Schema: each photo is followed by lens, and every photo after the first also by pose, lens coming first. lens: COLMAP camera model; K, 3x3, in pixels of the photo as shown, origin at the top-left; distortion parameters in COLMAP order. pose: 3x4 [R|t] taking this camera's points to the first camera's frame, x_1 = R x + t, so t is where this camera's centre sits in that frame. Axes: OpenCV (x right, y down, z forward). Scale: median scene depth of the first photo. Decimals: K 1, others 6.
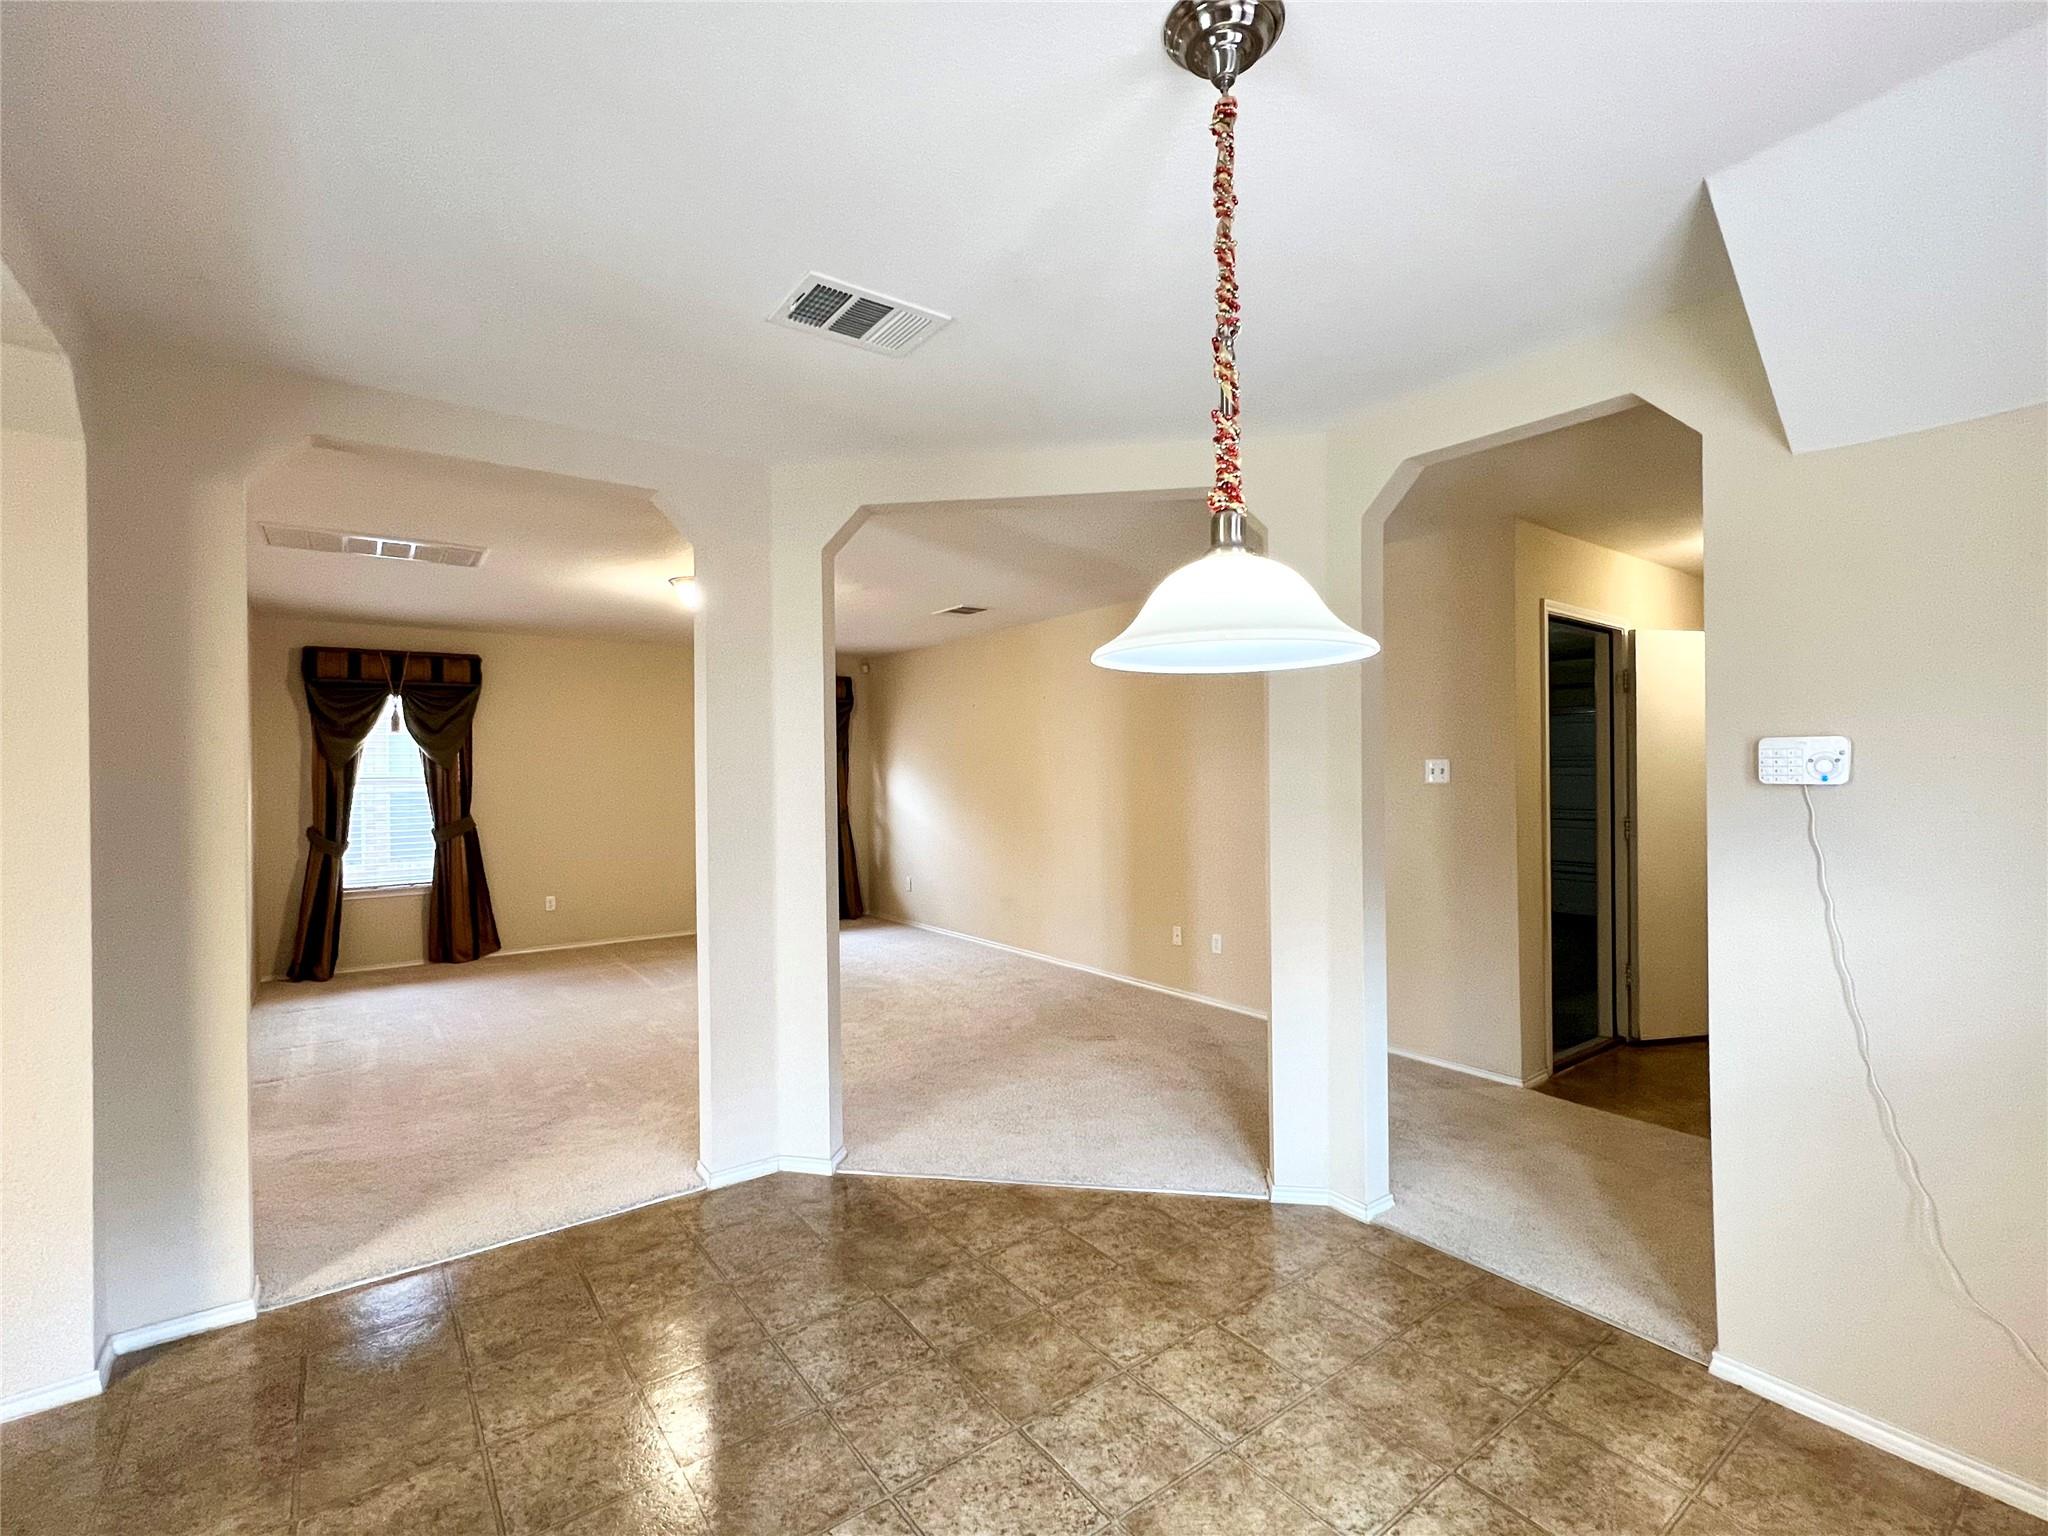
lens RADIAL K [[921.0, 0, 1024.0], [0, 921.0, 768.0], [0, 0, 1]] dist [0.001217, 0.001155]
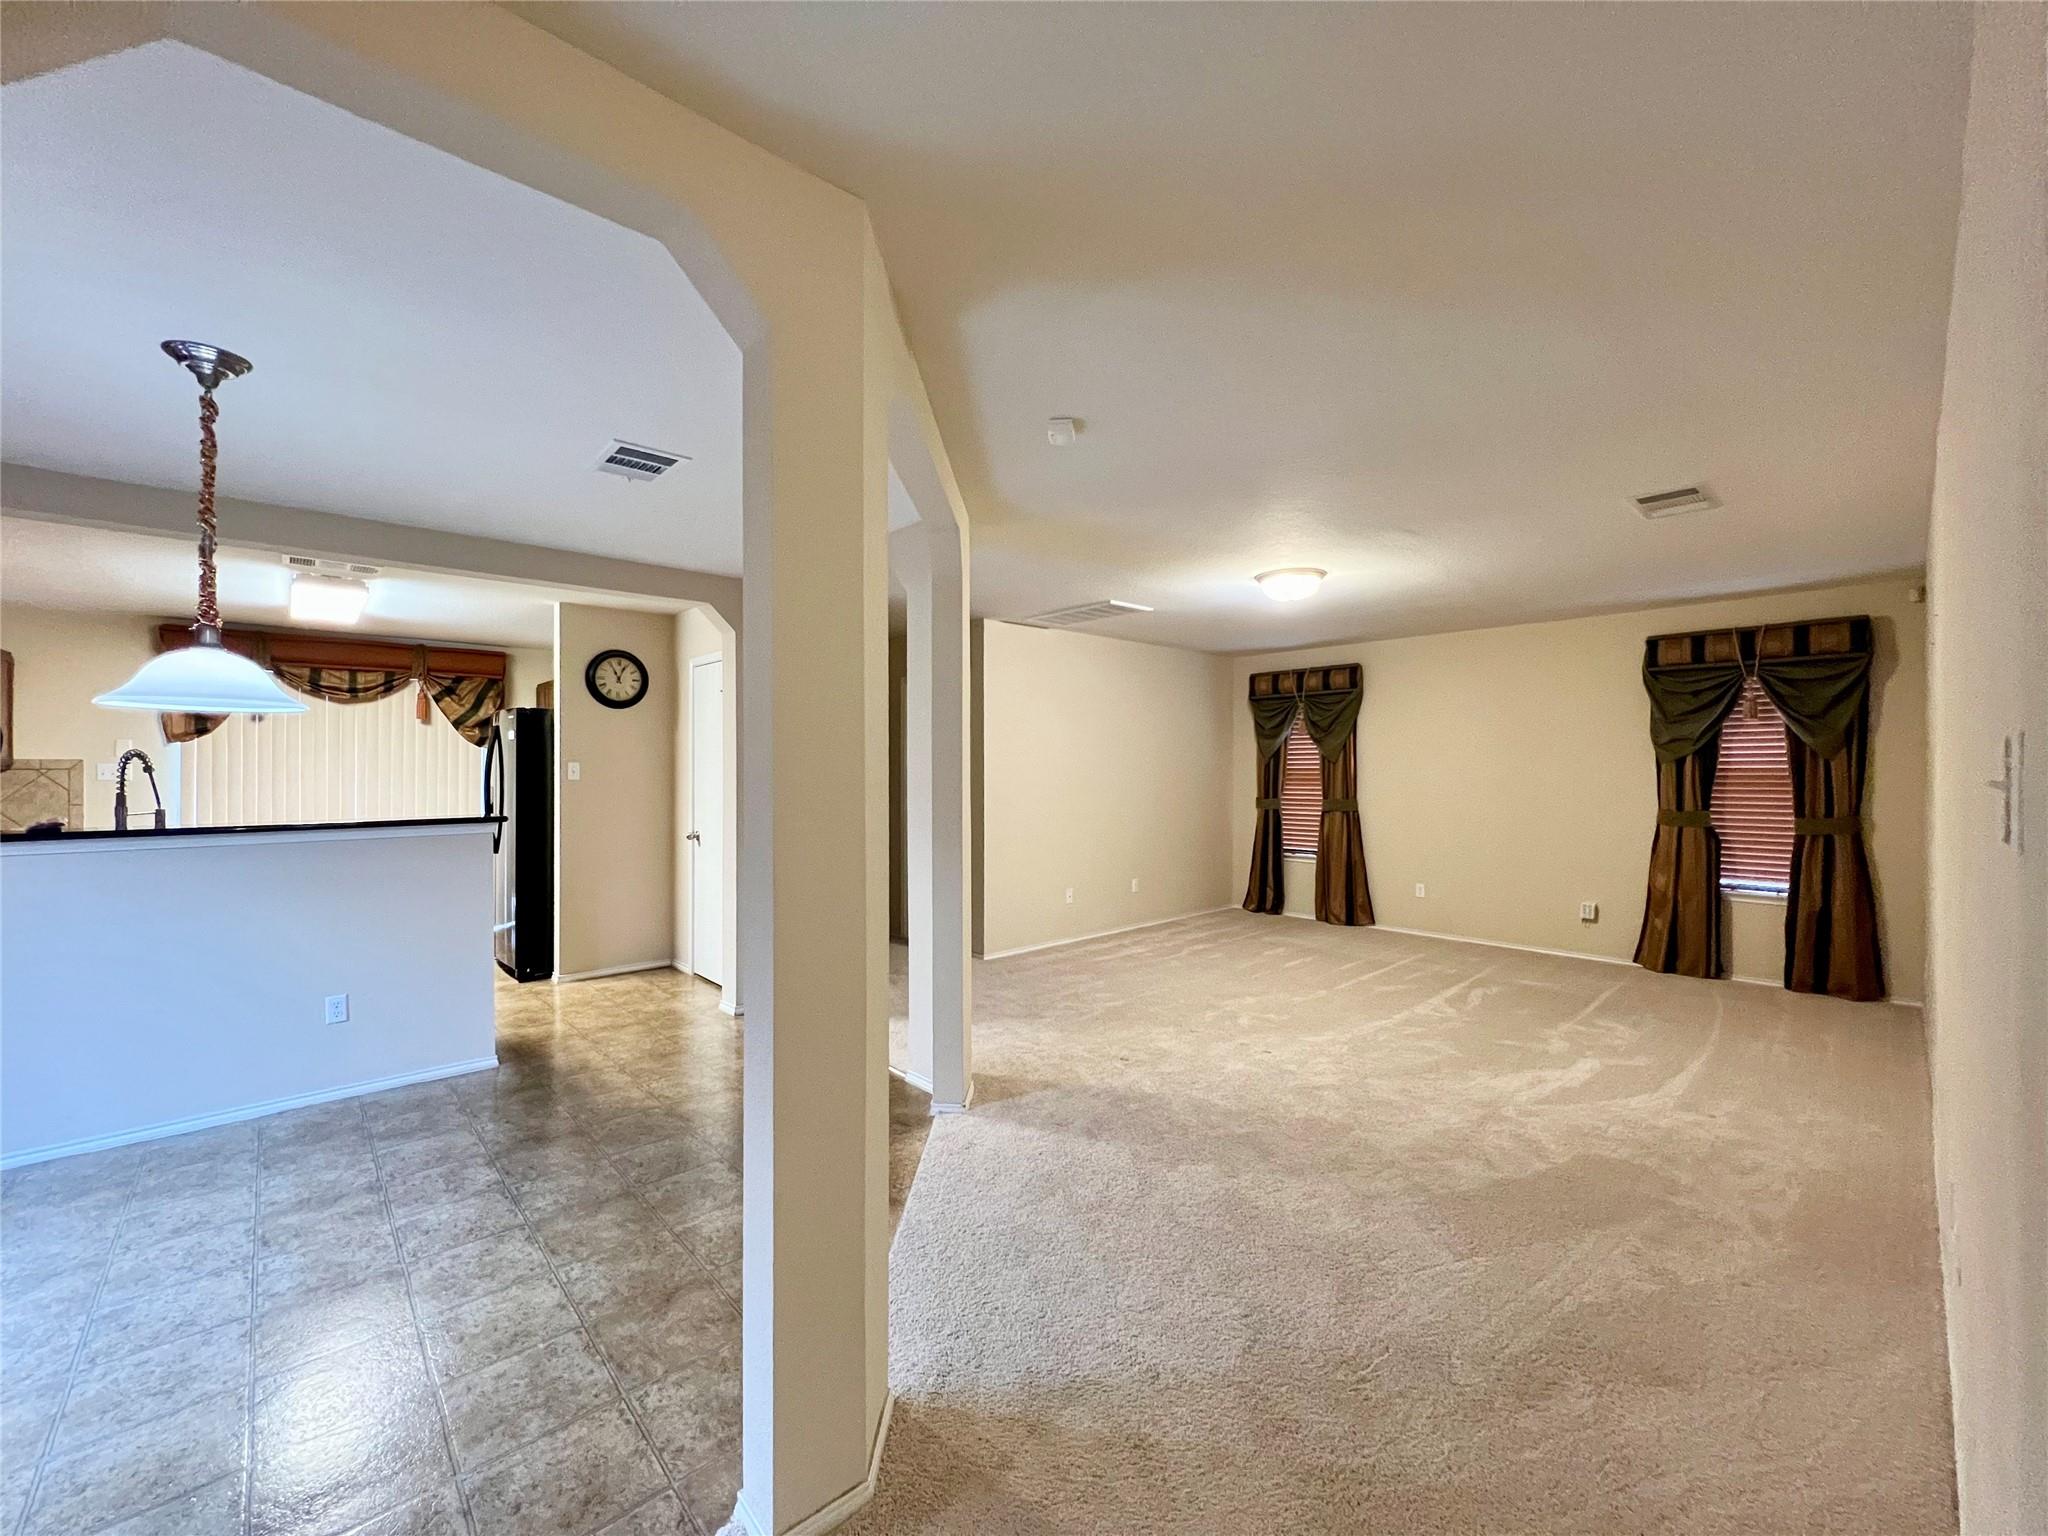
lens RADIAL K [[829.7, 0, 1024.0], [0, 829.7, 768.0], [0, 0, 1]] dist [0.007420, 0.000018]
pose [[0.102232, 0.011628, -0.994693, 1.347270], [0.000525, 0.999931, 0.011743, -0.011603], [0.994760, -0.001723, 0.102219, 1.625803]]
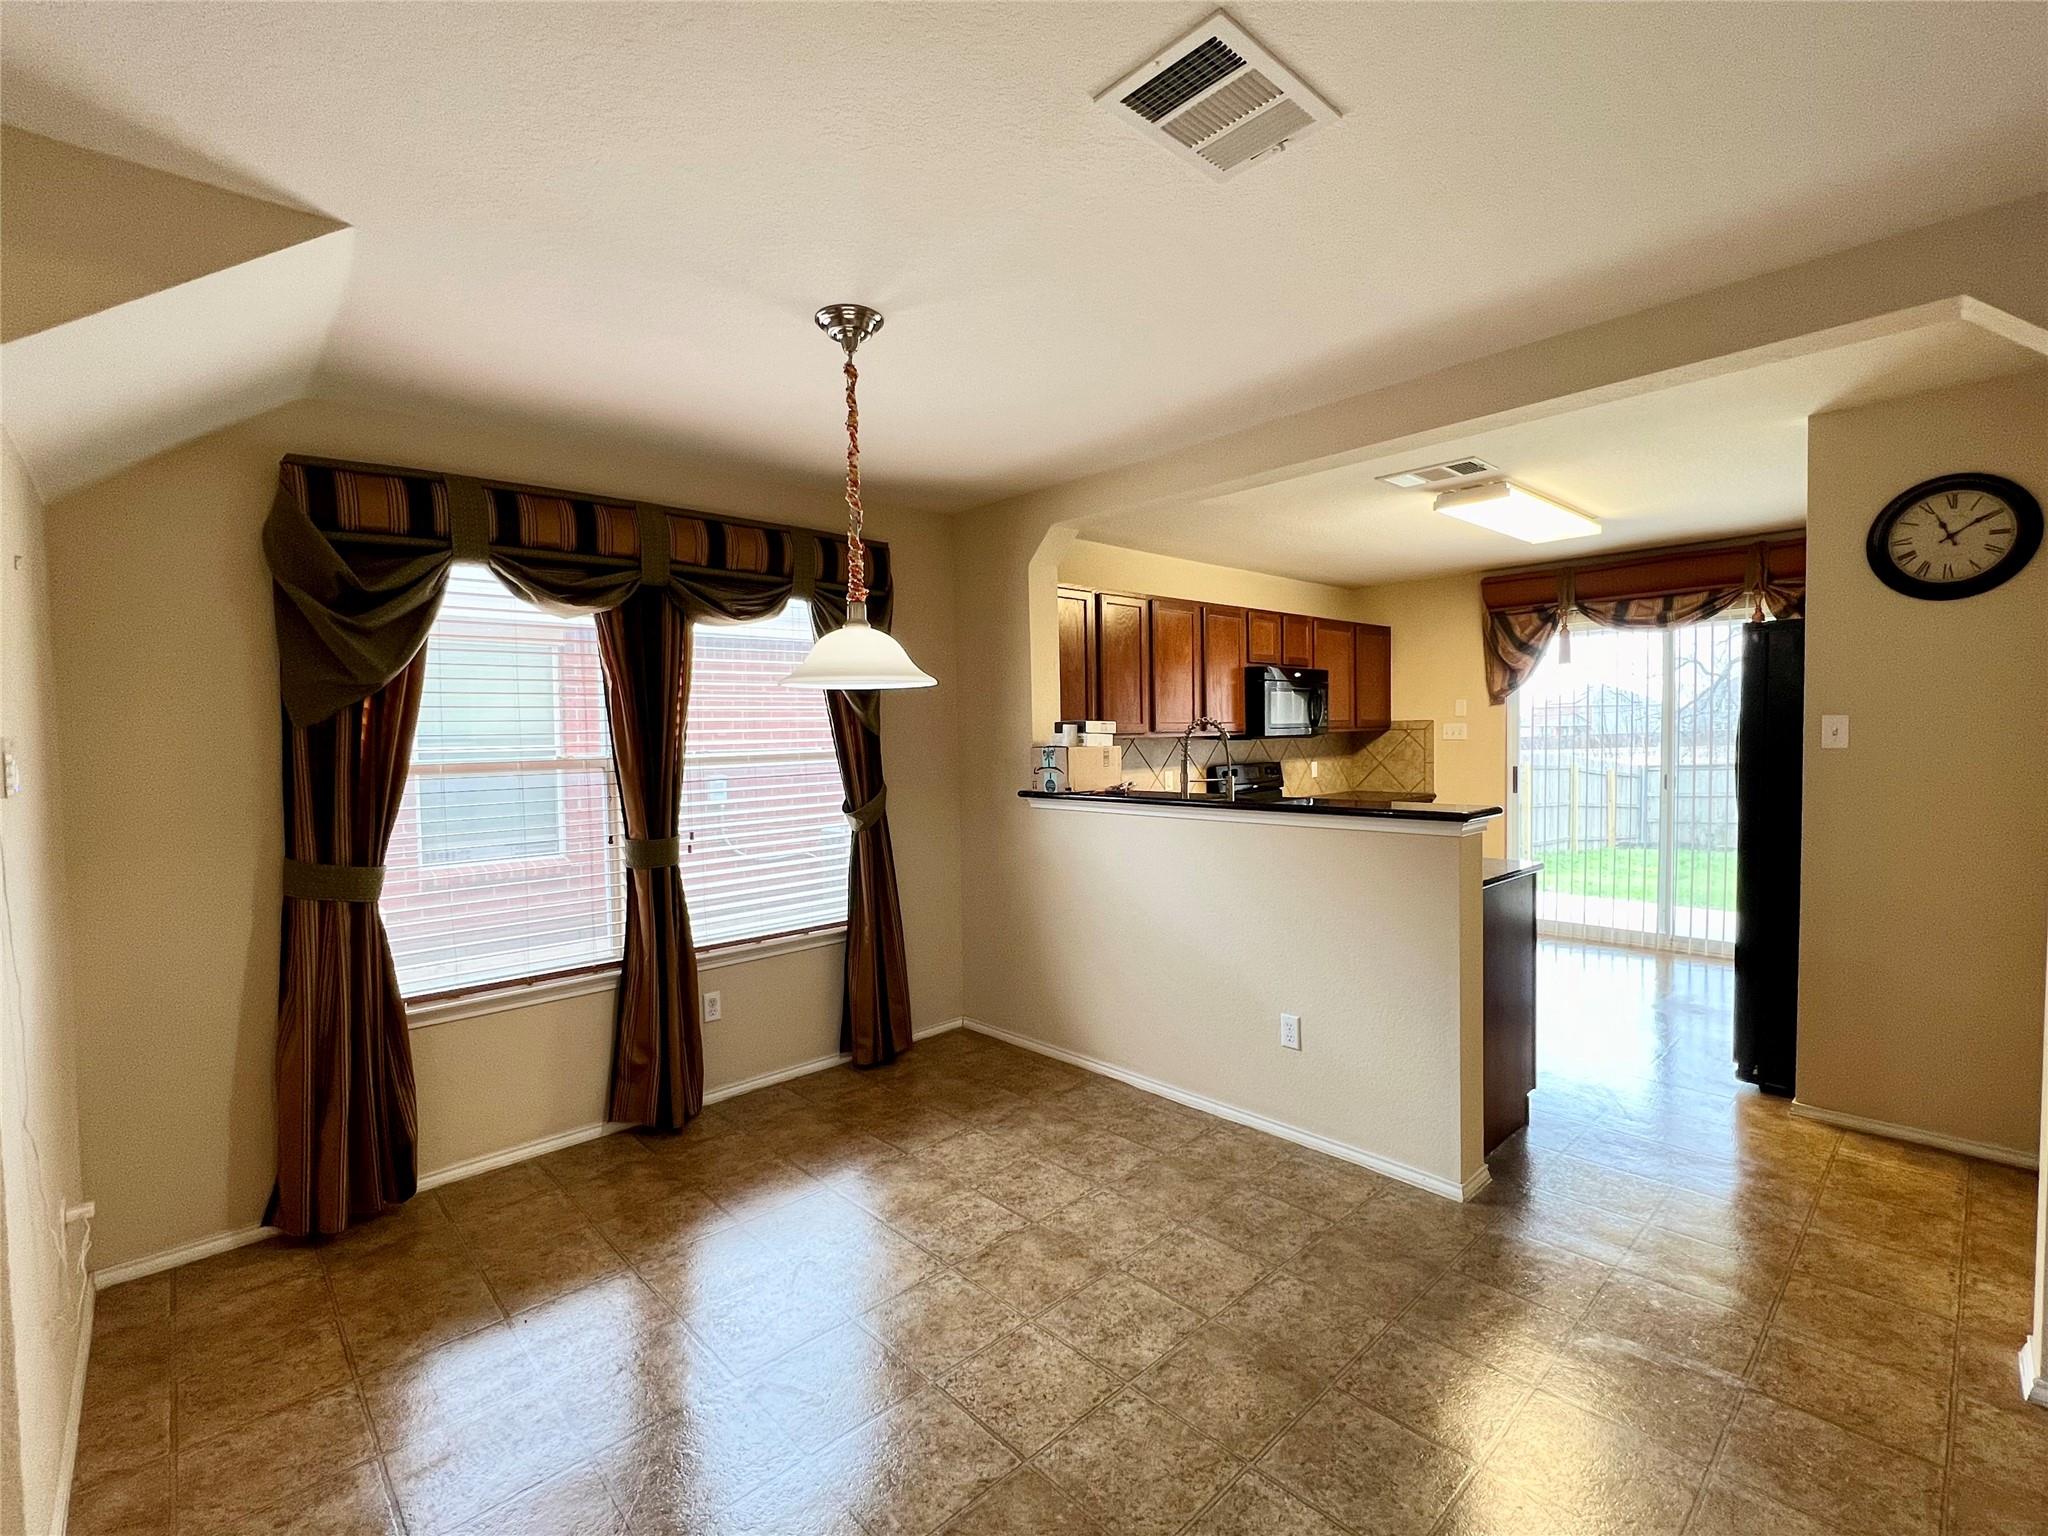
lens RADIAL K [[921.0, 0, 1024.0], [0, 921.0, 768.0], [0, 0, 1]] dist [0.001217, 0.001155]
pose [[-0.994267, 0.034454, -0.101221, 0.063419], [0.030287, 0.998641, 0.042423, -0.018354], [0.102546, 0.039114, -0.993959, 1.875204]]
